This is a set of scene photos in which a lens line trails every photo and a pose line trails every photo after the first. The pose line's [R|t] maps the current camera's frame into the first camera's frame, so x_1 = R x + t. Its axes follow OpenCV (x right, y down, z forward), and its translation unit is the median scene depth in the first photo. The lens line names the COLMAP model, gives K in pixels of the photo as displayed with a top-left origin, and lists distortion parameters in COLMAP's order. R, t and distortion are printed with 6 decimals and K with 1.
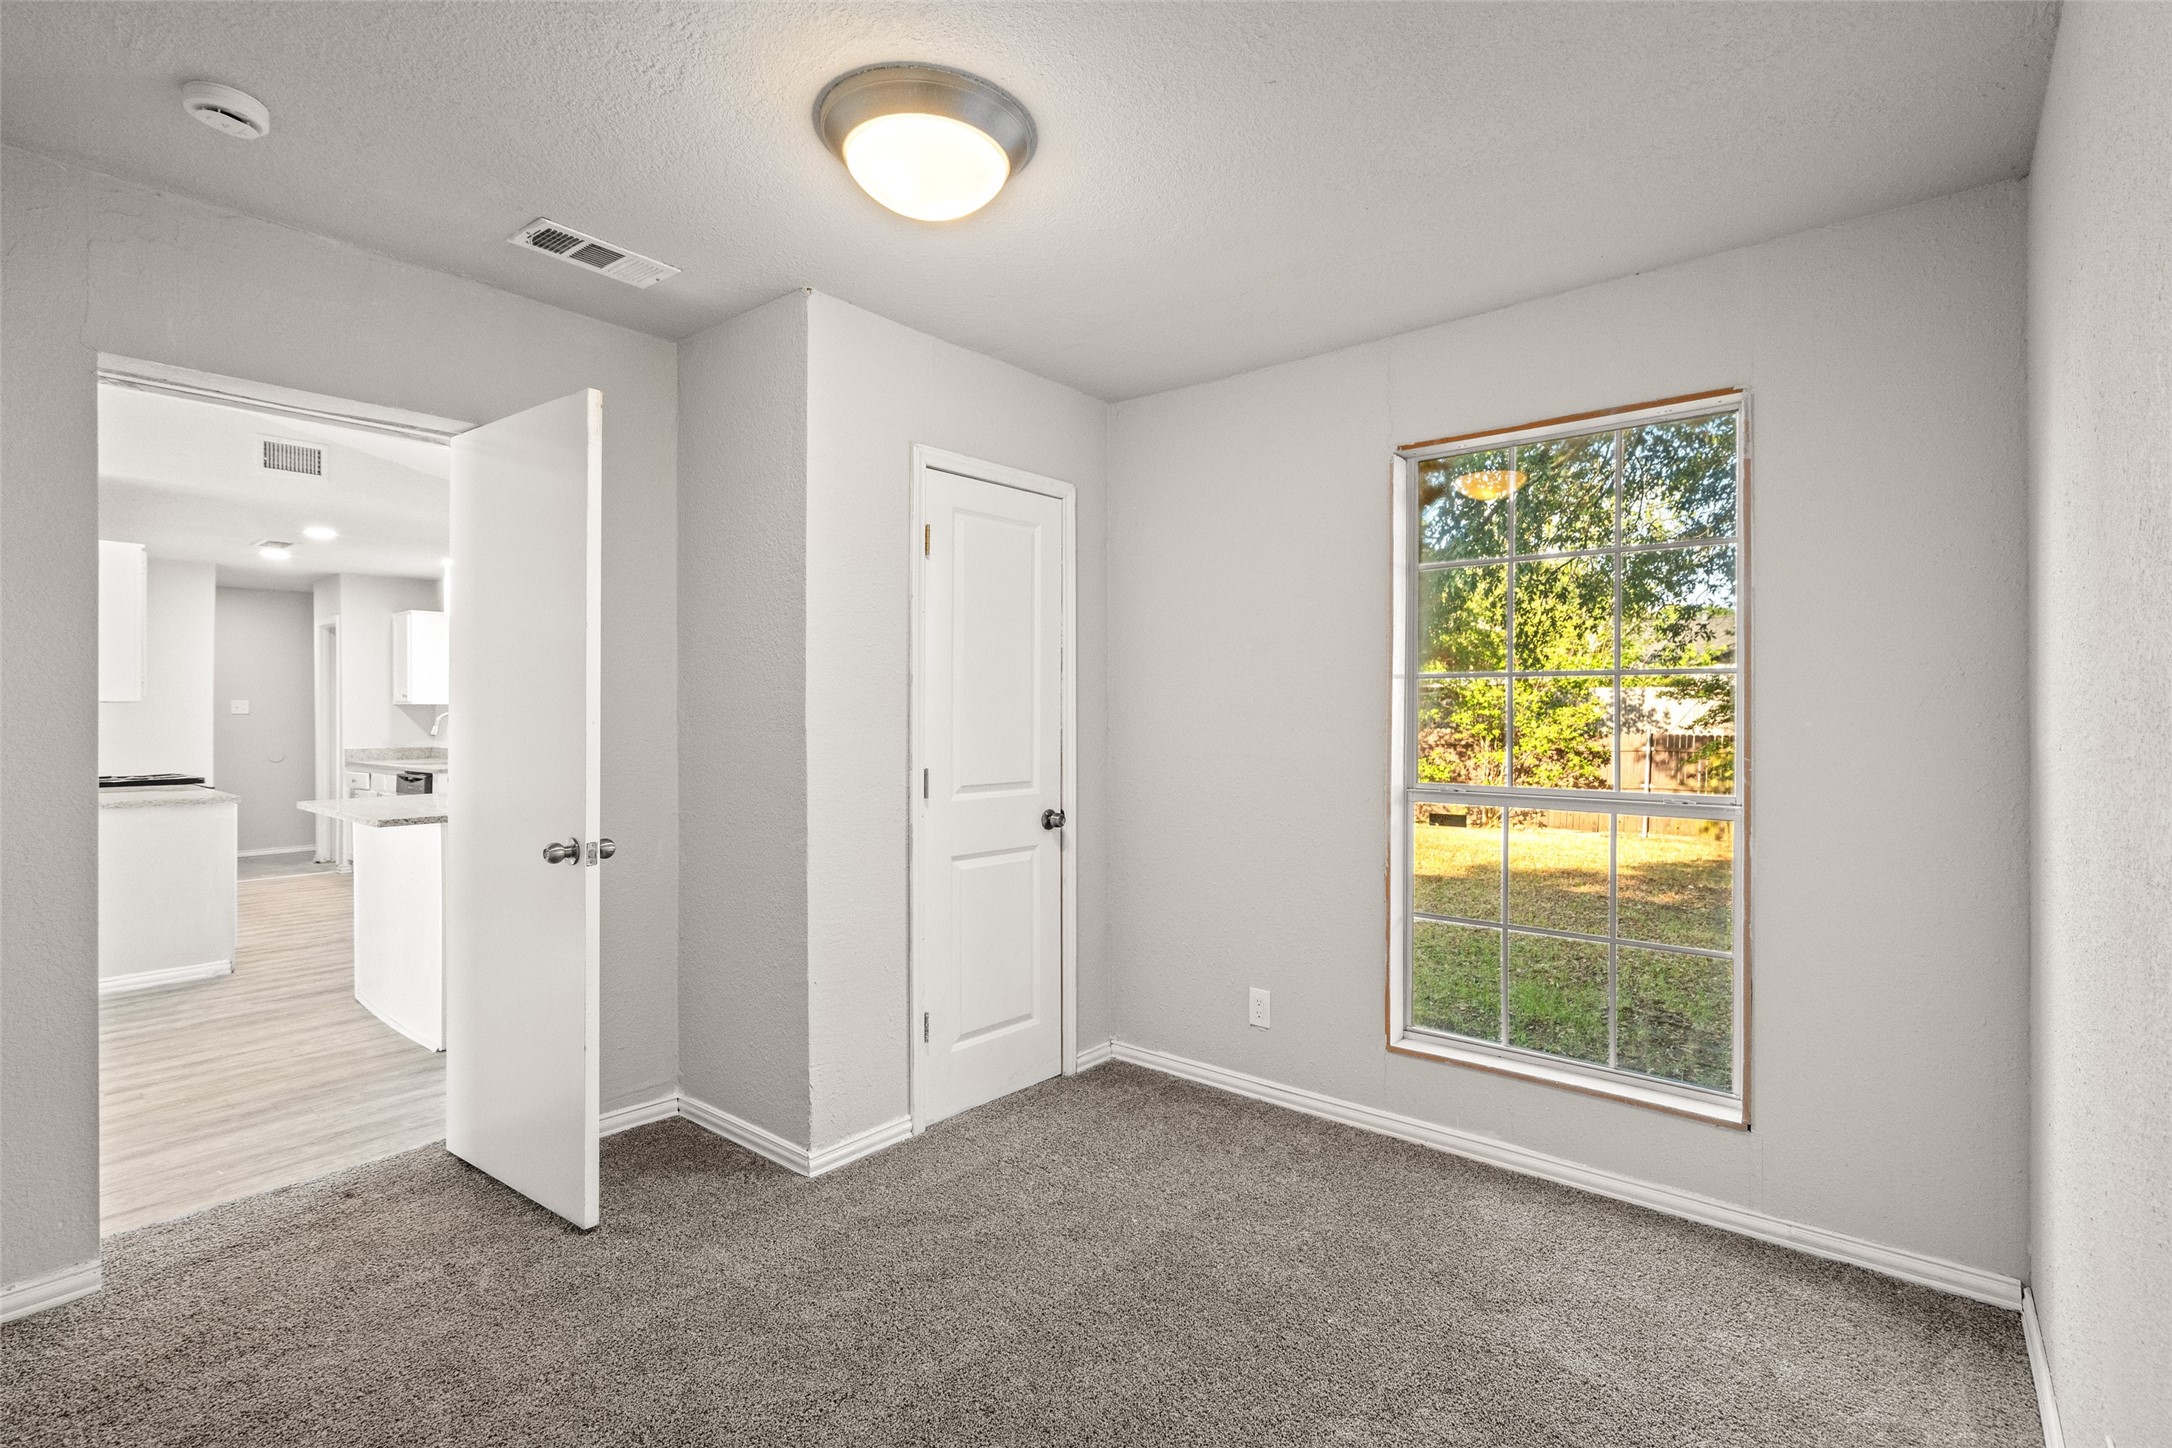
lens RADIAL K [[977.6, 0, 1095.9], [0, 977.6, 708.7], [0, 0, 1]] dist [-0.004510, 0.001150]
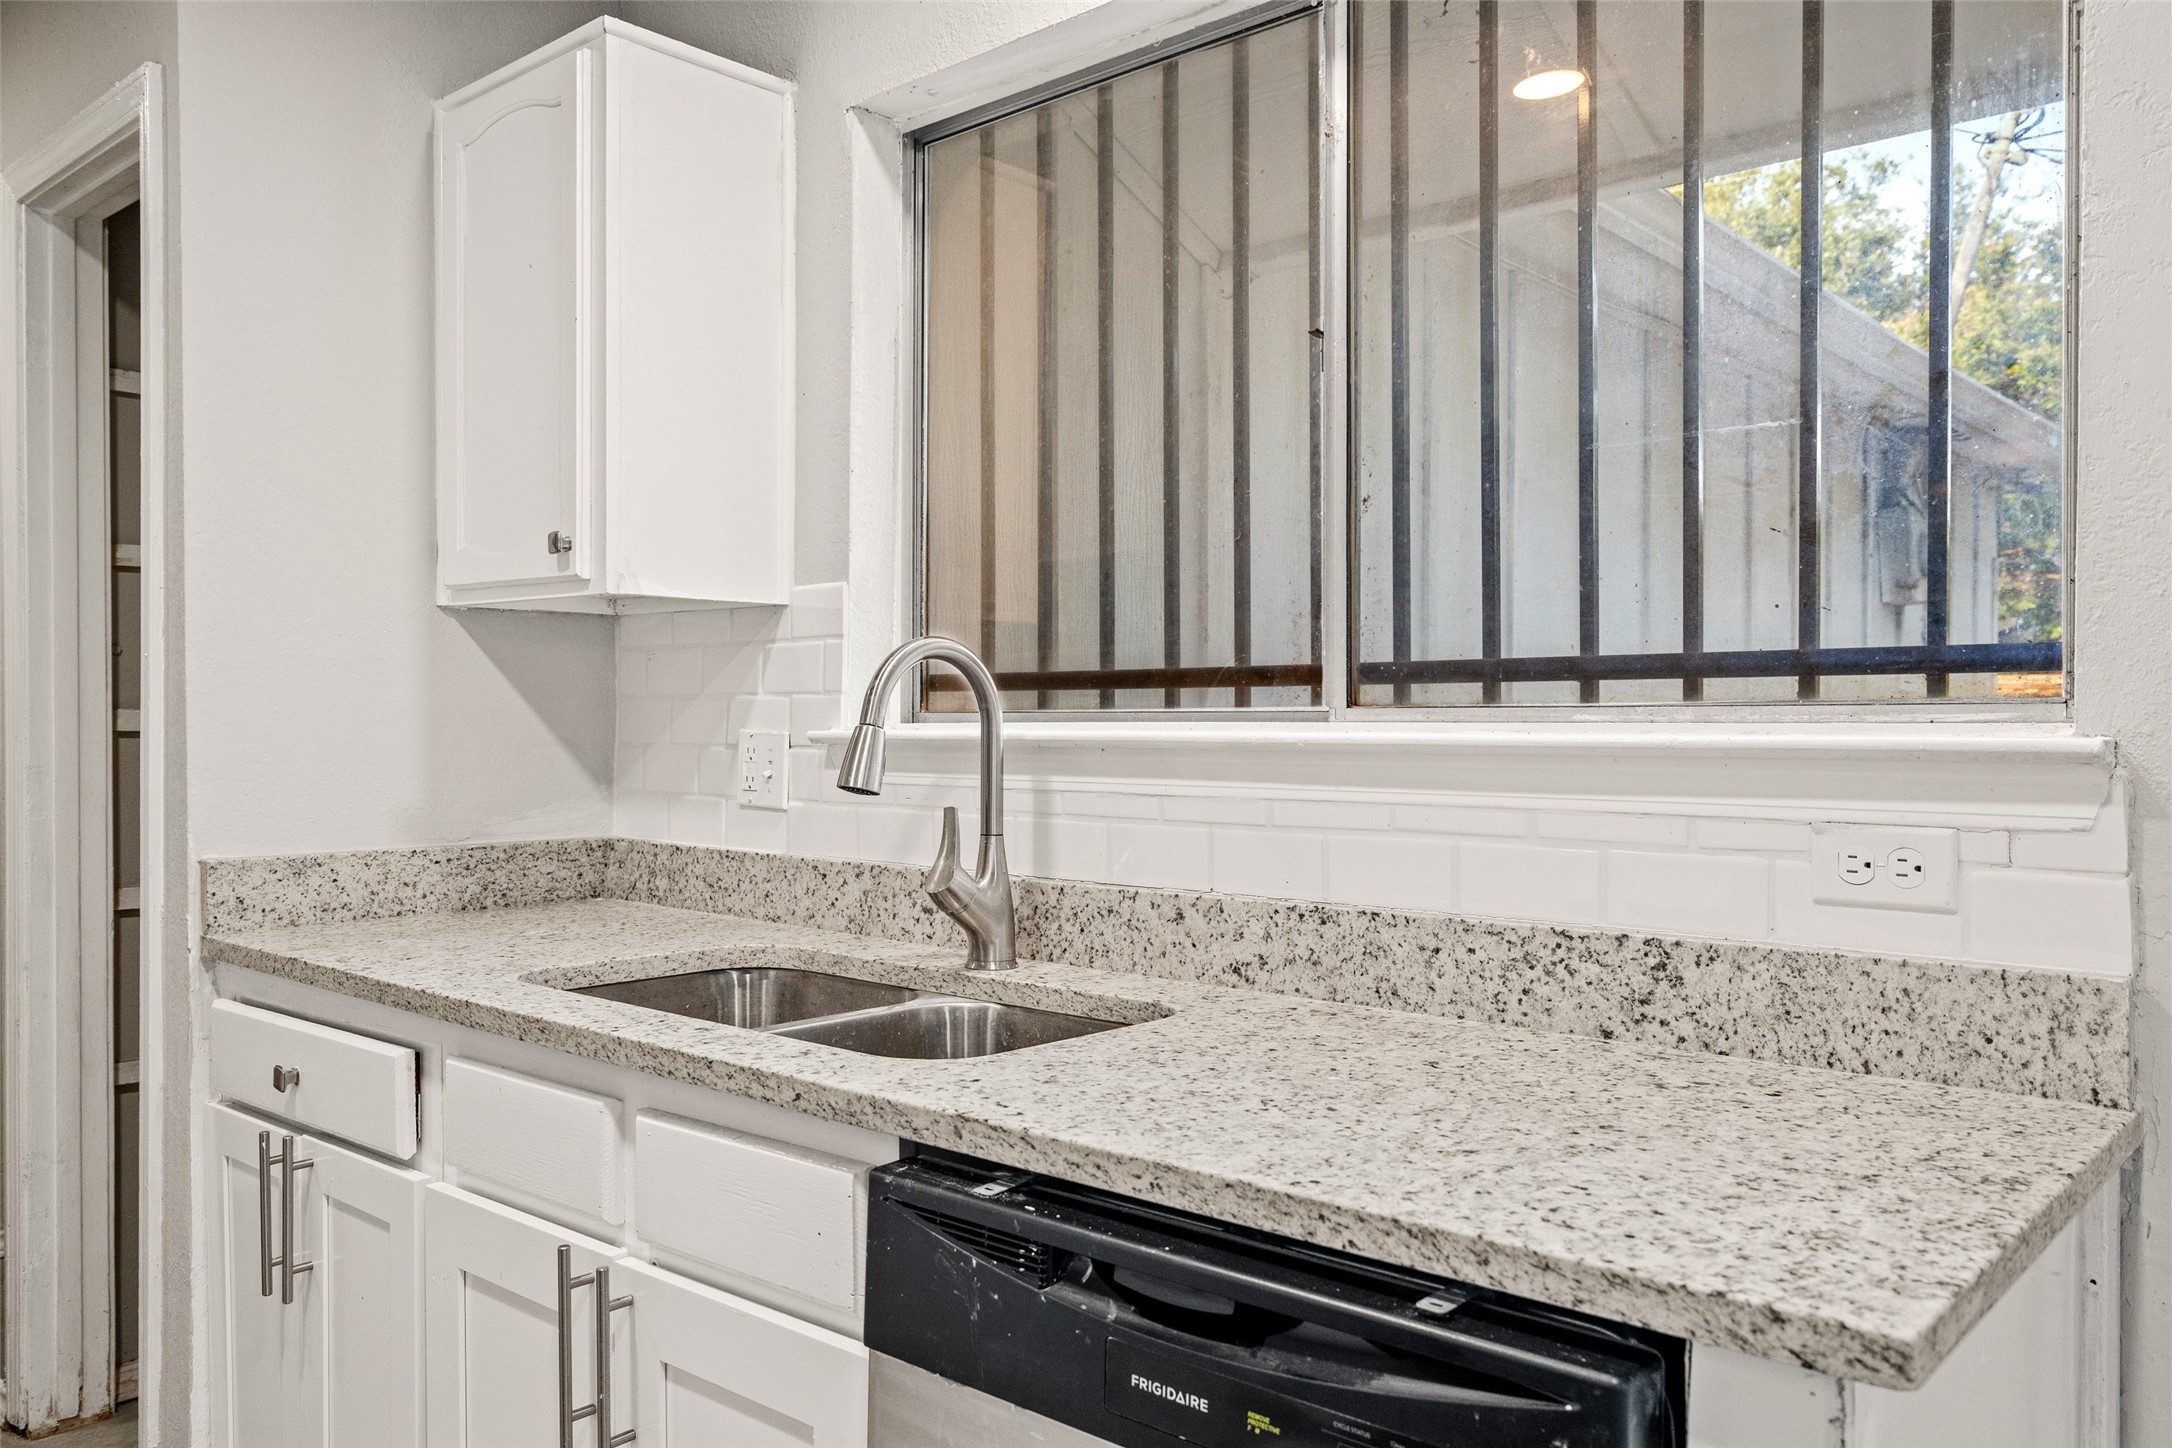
lens RADIAL K [[1631.9, 0, 1092.7], [0, 1631.9, 720.3], [0, 0, 1]] dist [-0.003028, -0.001982]
pose [[0.999167, 0.007976, -0.040024, -0.607395], [-0.007535, 0.999909, 0.011155, 0.012778], [0.040109, -0.010844, 0.999136, 0.728648]]
